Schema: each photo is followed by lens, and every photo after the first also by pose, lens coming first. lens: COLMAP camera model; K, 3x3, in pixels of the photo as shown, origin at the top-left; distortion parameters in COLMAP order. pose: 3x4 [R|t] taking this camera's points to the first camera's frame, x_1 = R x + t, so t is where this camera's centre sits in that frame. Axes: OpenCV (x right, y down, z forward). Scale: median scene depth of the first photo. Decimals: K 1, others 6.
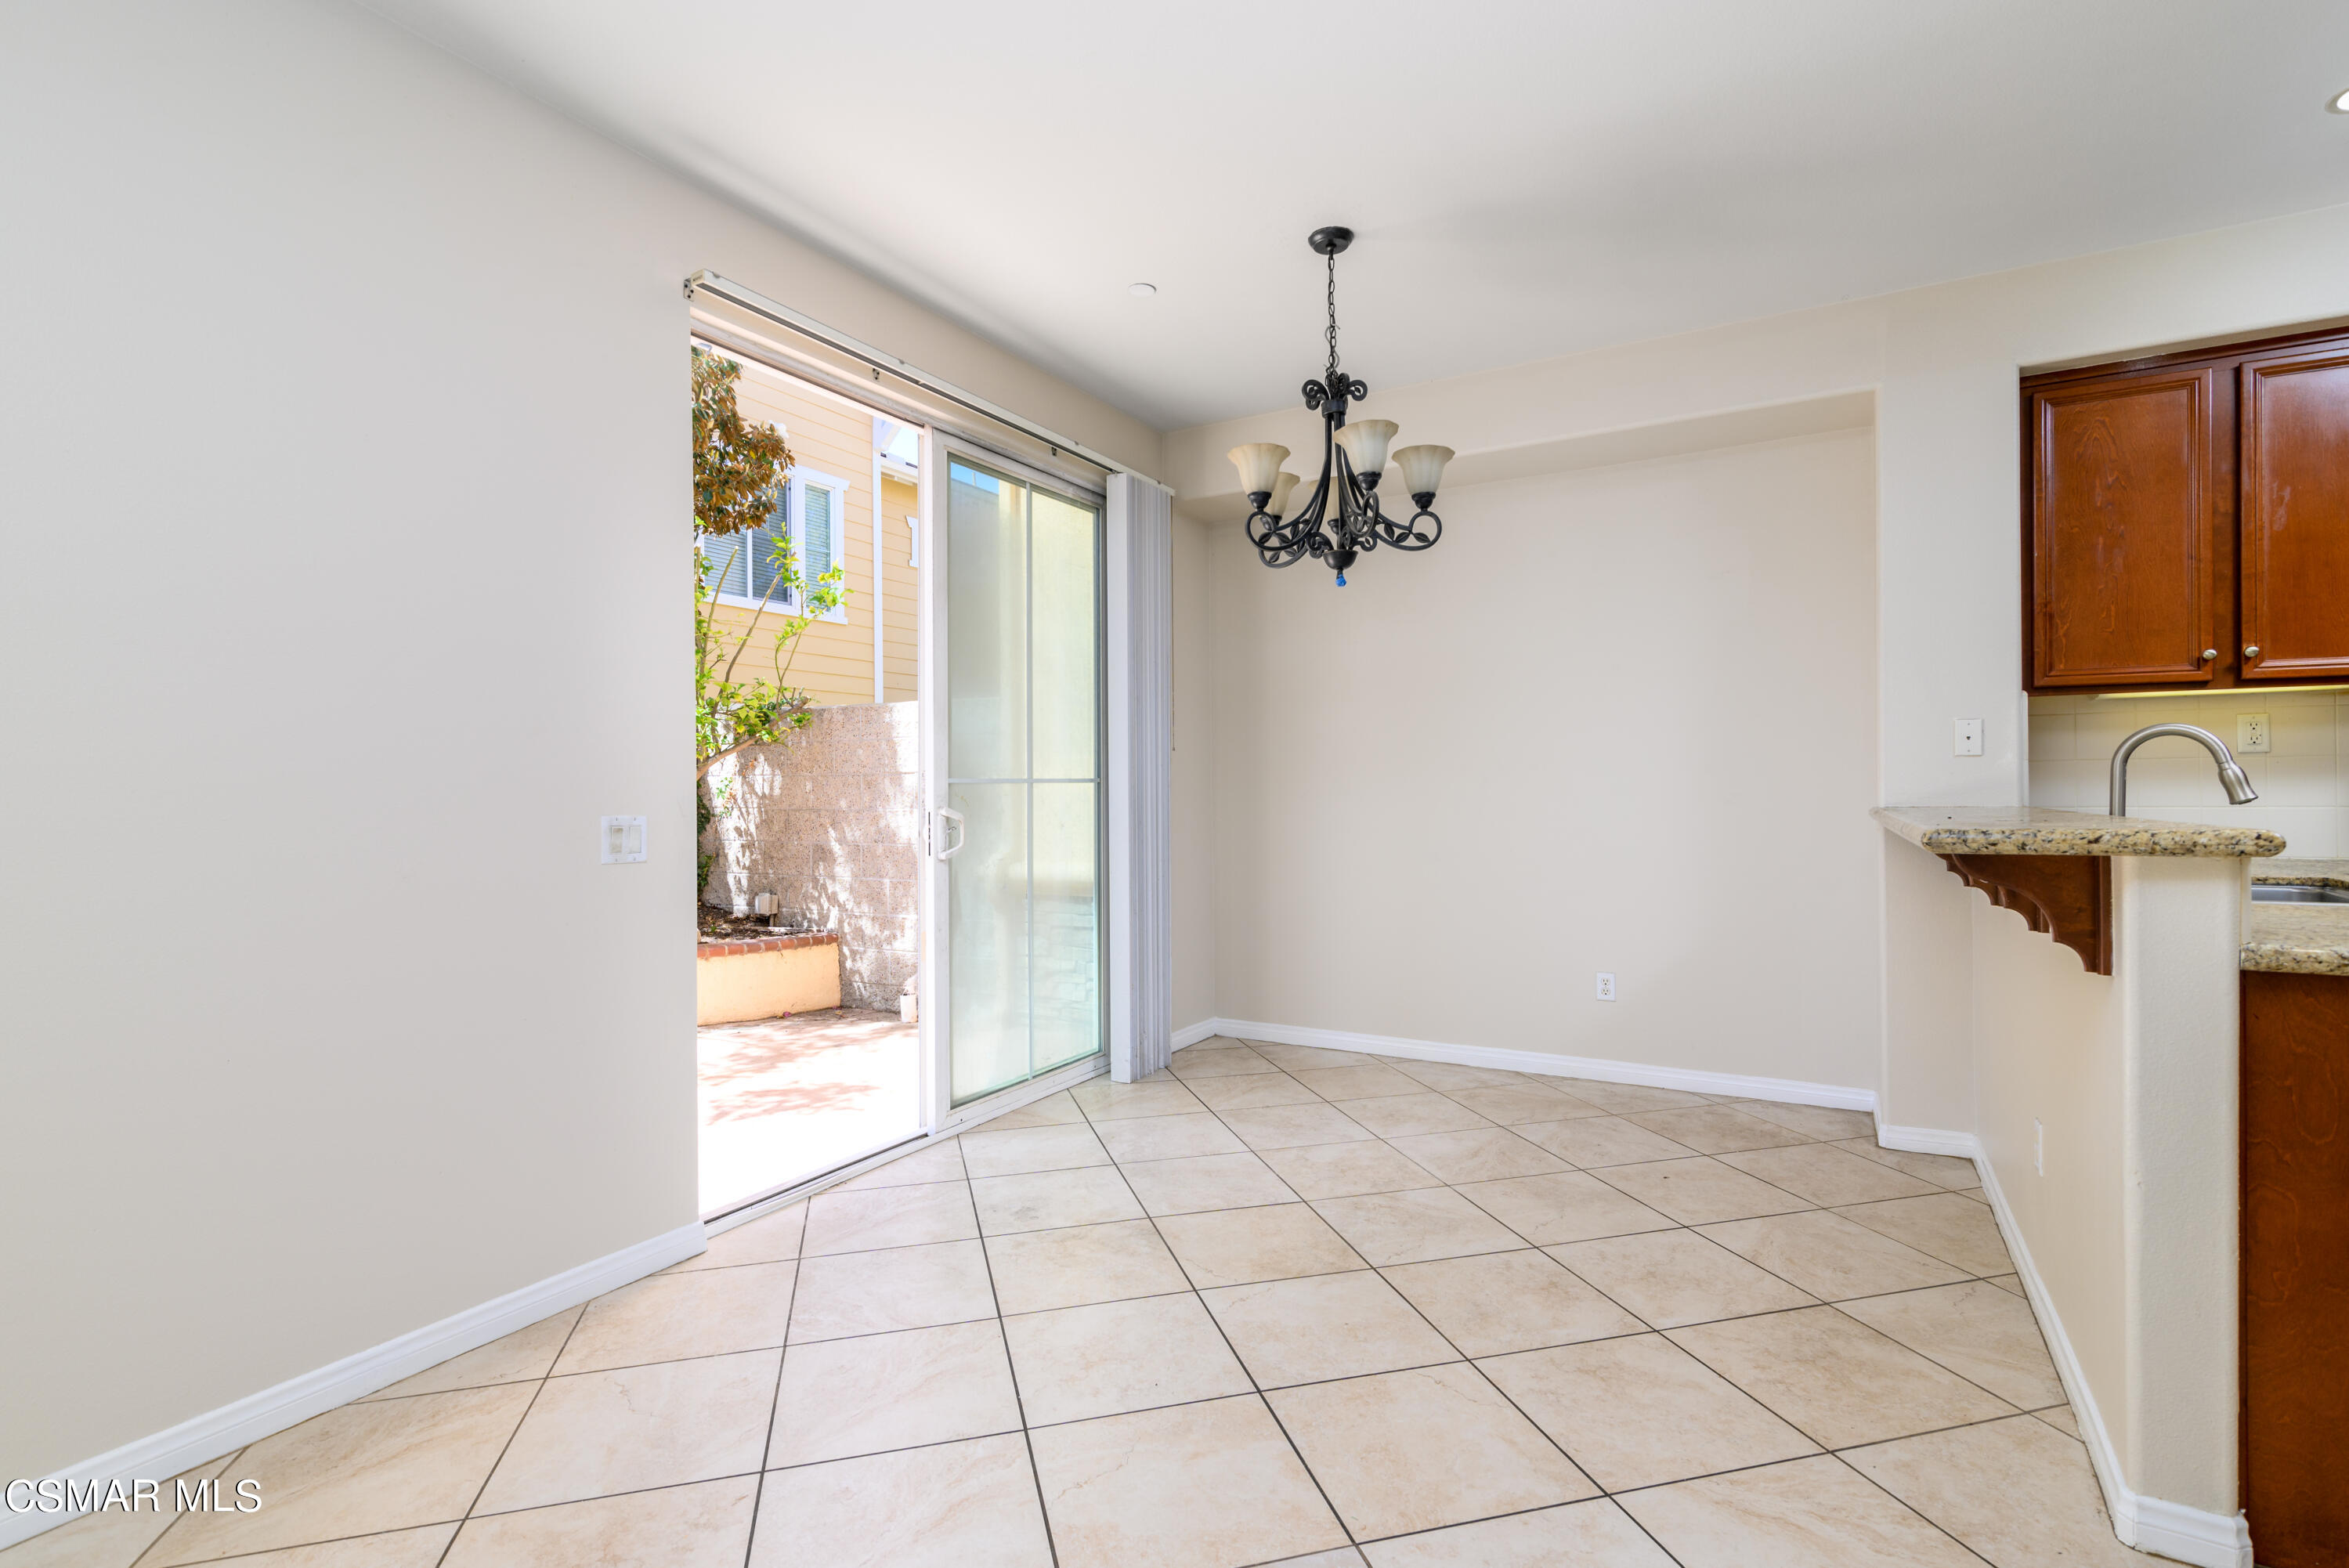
lens RADIAL K [[1160.5, 0, 1182.9], [0, 1160.5, 777.9], [0, 0, 1]] dist [0.002983, -0.000029]
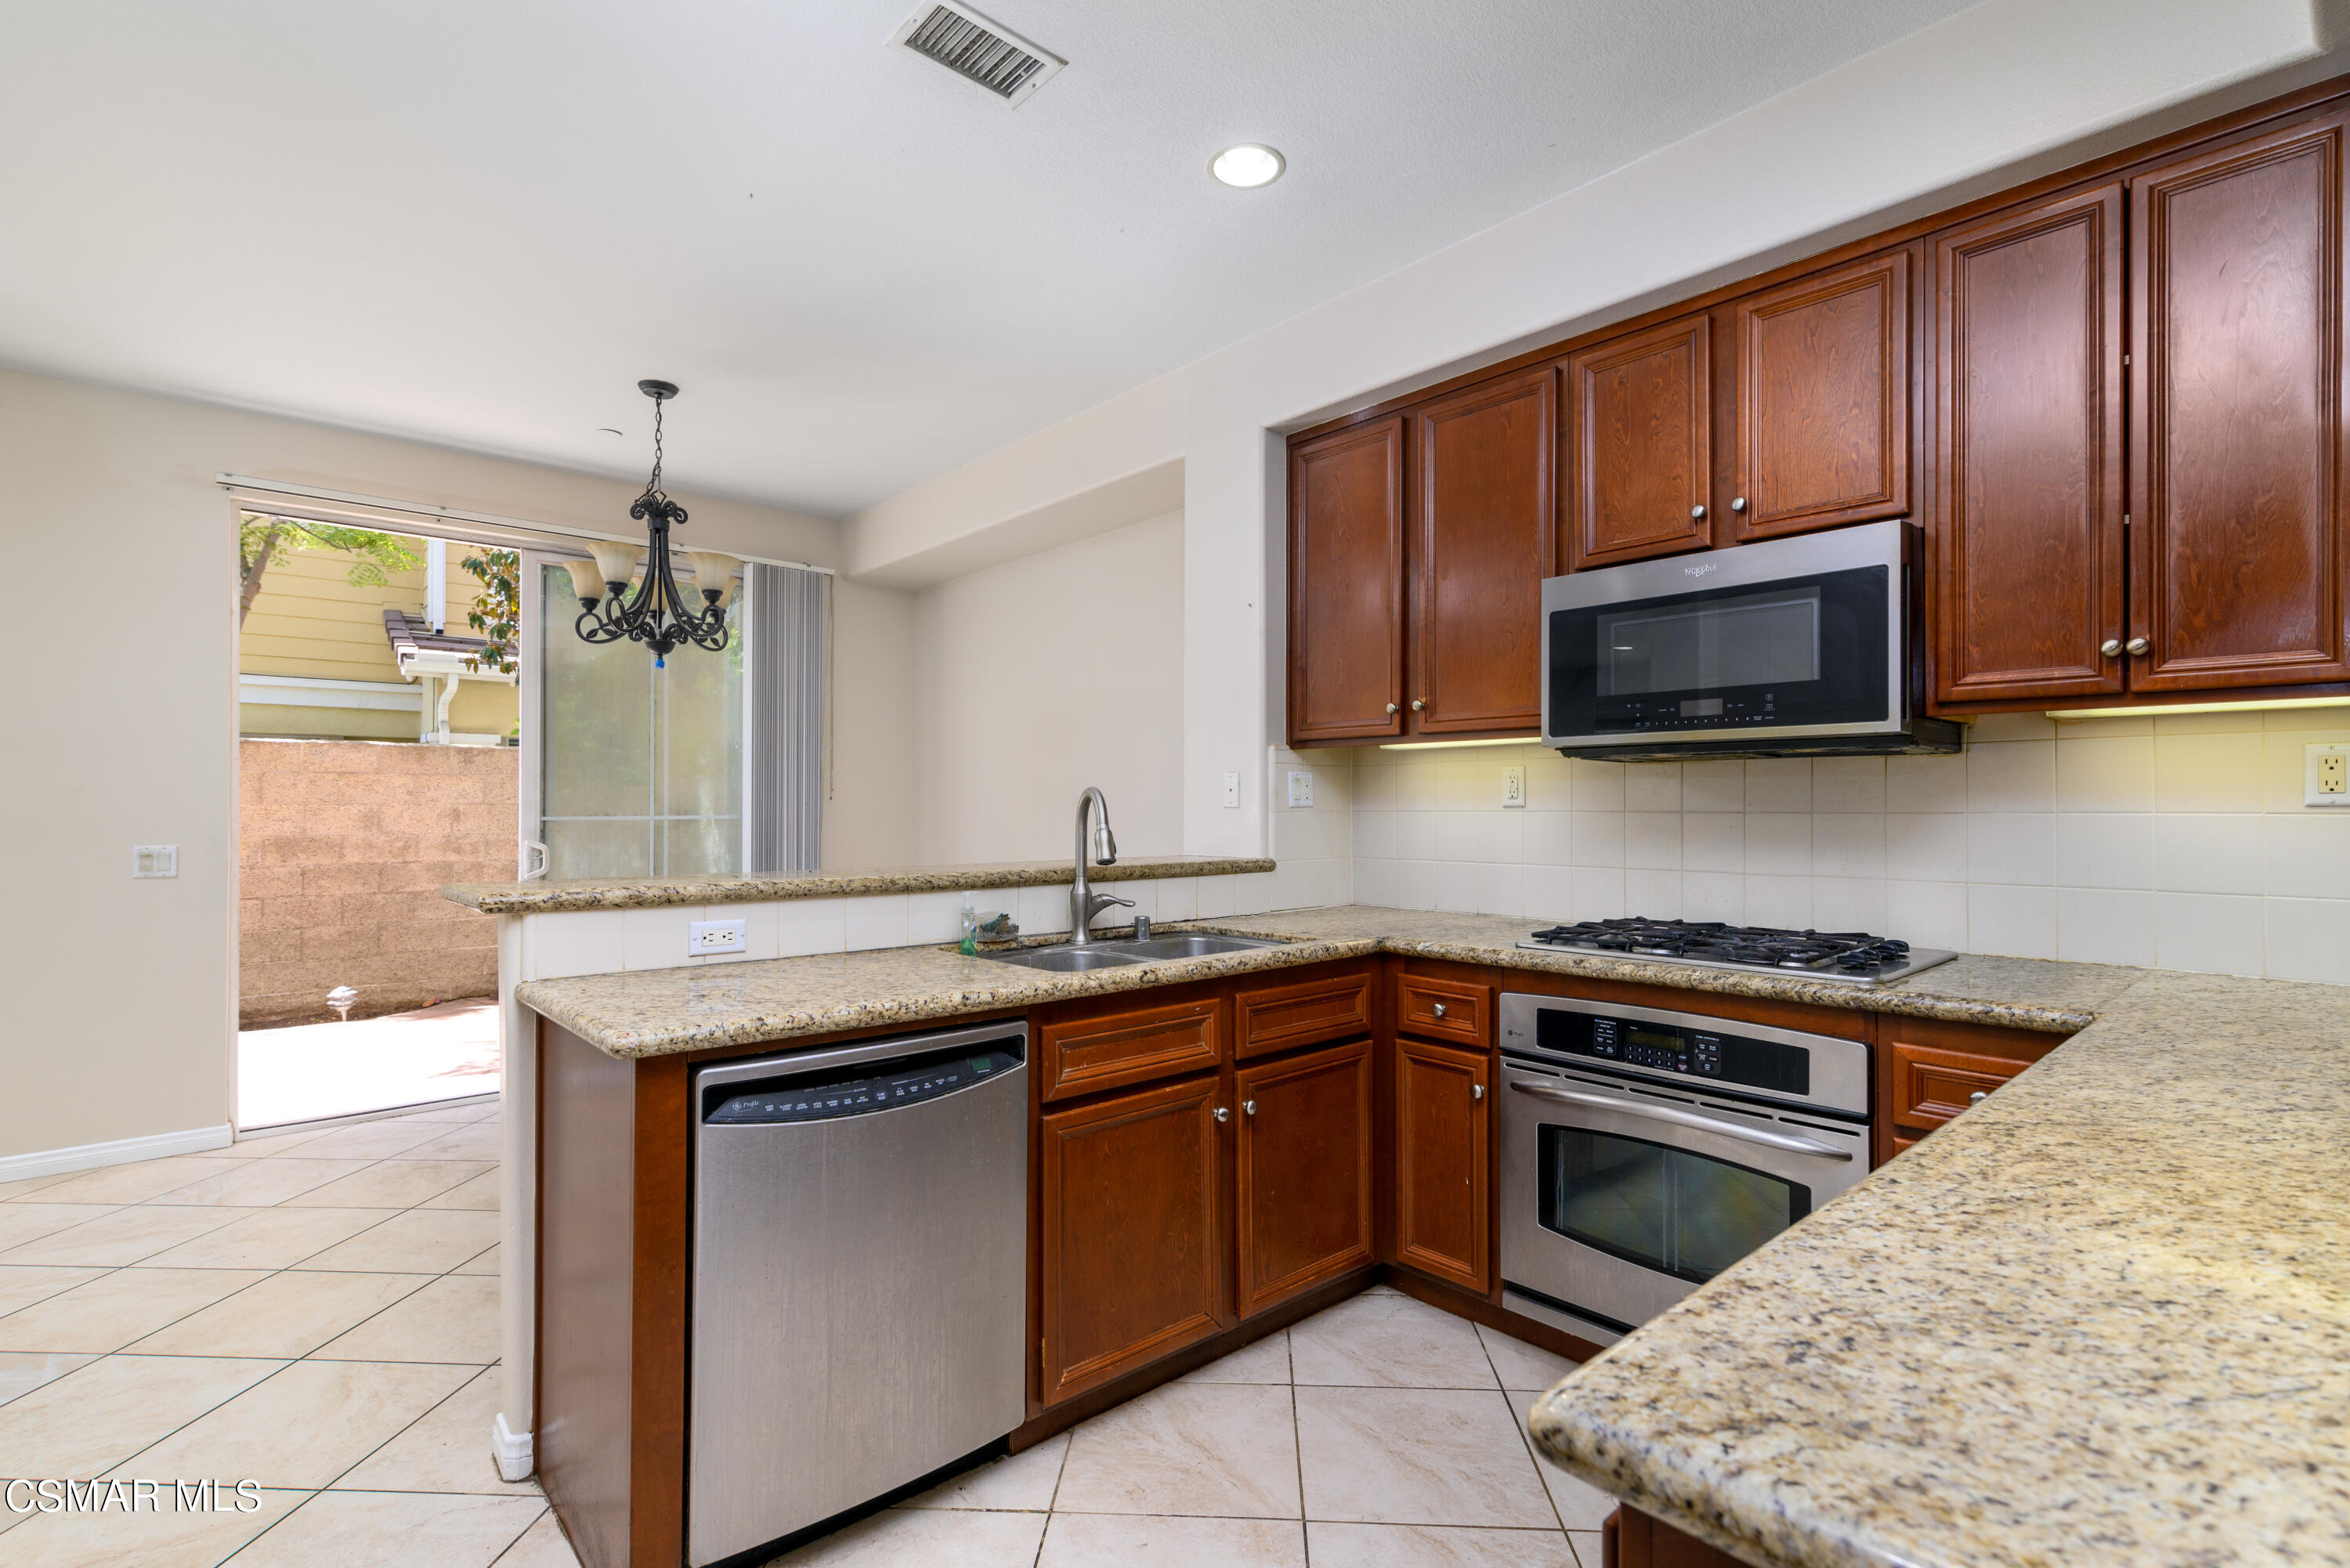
lens RADIAL K [[1132.7, 0, 1164.0], [0, 1132.7, 796.6], [0, 0, 1]] dist [0.000469, 0.000259]
pose [[0.945967, 0.003323, -0.324245, 0.844823], [-0.006603, 0.999938, -0.009016, -0.017508], [0.324195, 0.010670, 0.945930, 0.029767]]
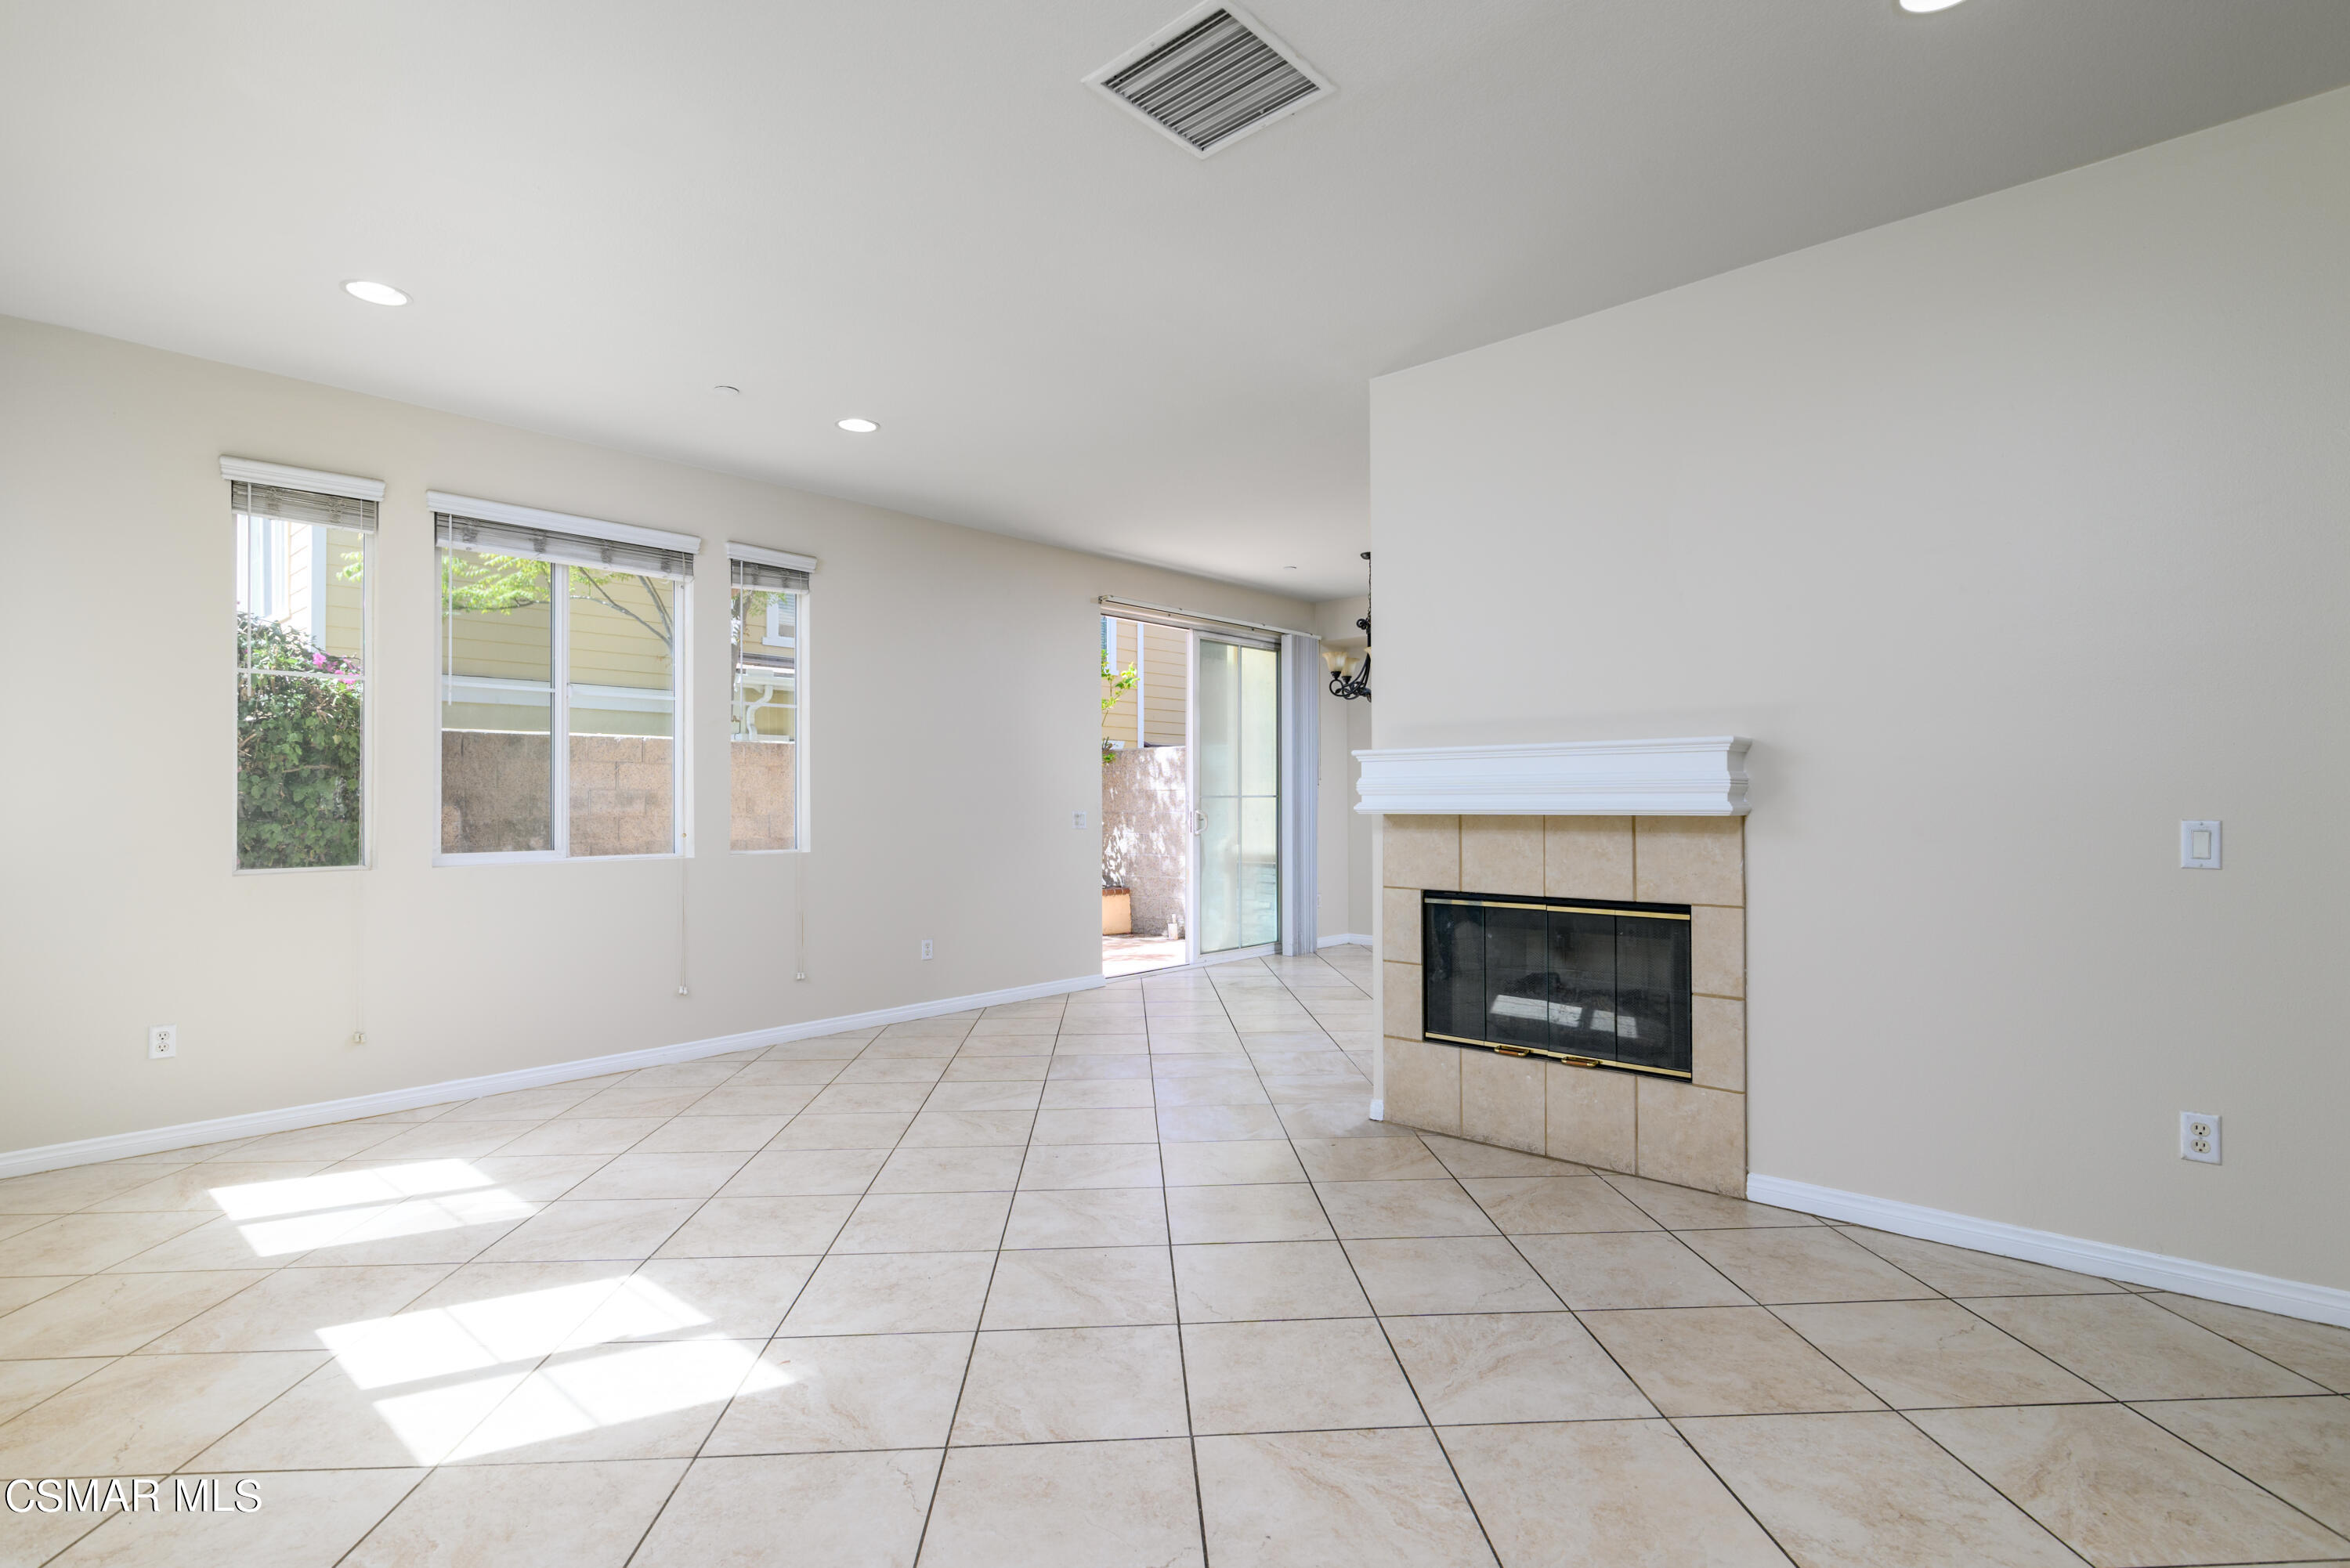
lens RADIAL K [[1132.7, 0, 1164.0], [0, 1132.7, 796.6], [0, 0, 1]] dist [0.000469, 0.000259]
pose [[0.977720, 0.004289, -0.209871, 0.163208], [-0.005329, 0.999976, -0.004386, 0.013166], [0.209847, 0.005407, 0.977719, -1.016442]]
